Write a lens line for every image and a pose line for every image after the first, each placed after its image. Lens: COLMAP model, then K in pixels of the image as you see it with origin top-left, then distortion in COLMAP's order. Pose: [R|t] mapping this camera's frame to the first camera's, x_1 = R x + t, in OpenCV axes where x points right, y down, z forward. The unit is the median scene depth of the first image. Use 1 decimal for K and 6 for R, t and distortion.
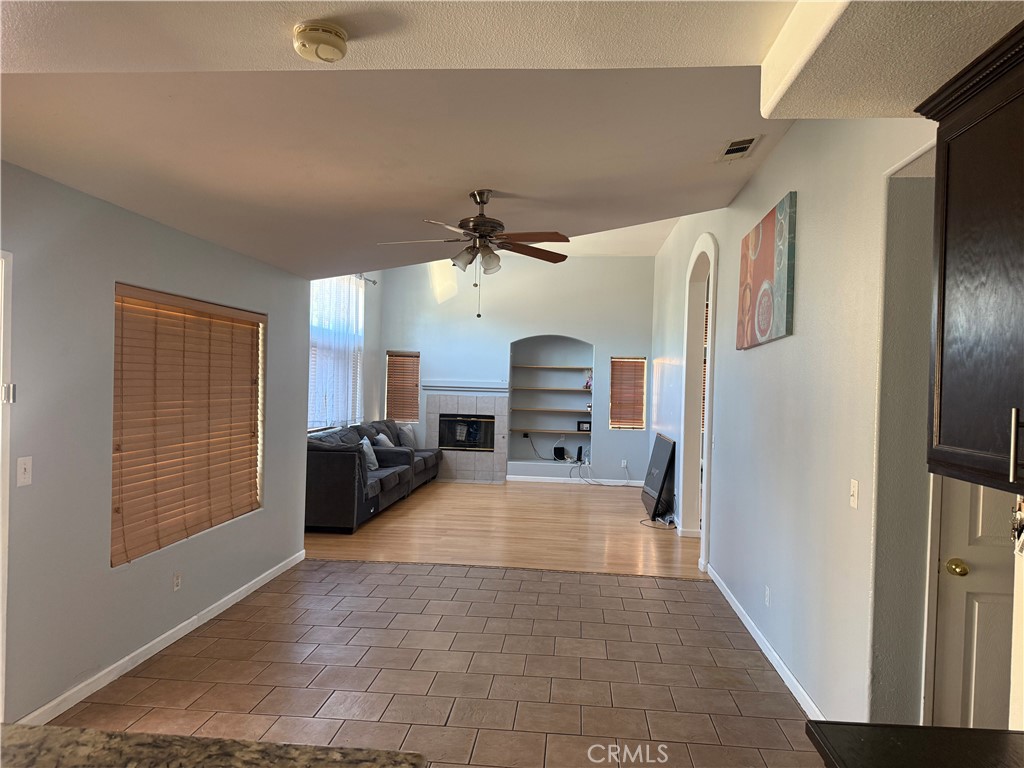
lens RADIAL K [[715.7, 0, 512.0], [0, 715.7, 384.0], [0, 0, 1]] dist [0.128717, -0.184122]
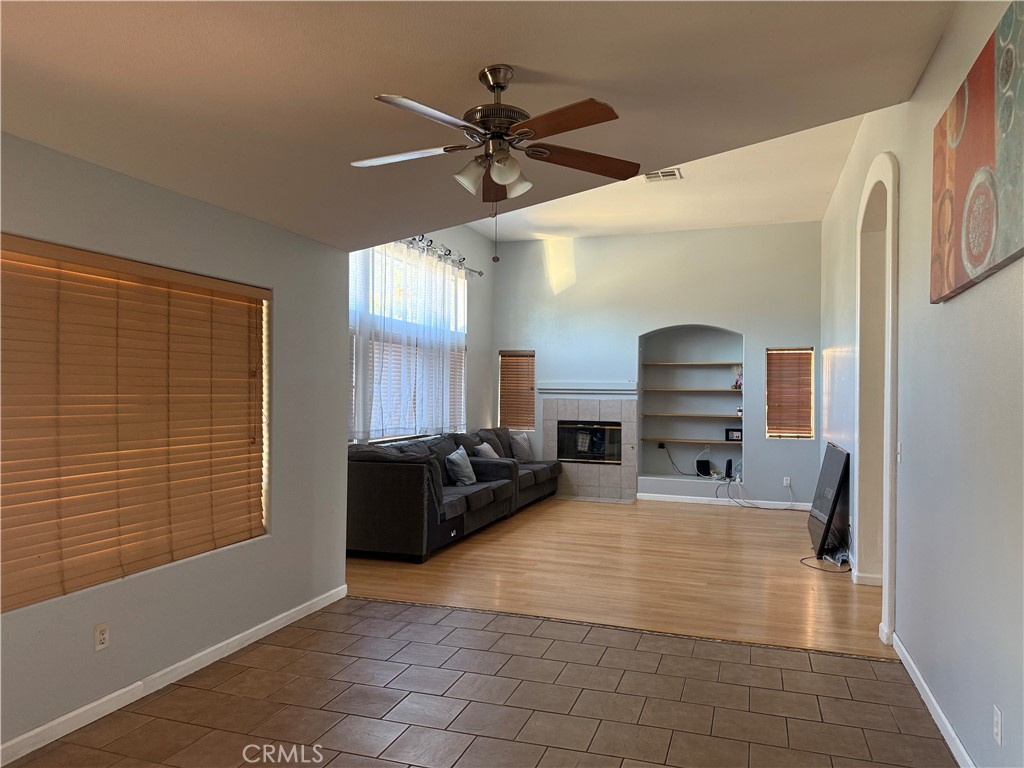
lens RADIAL K [[715.7, 0, 512.0], [0, 715.7, 384.0], [0, 0, 1]] dist [0.128717, -0.184122]
pose [[0.972992, -0.020078, -0.229962, 0.072046], [0.016156, 0.999690, -0.018926, 0.019976], [0.230271, 0.014700, 0.973015, 0.217193]]
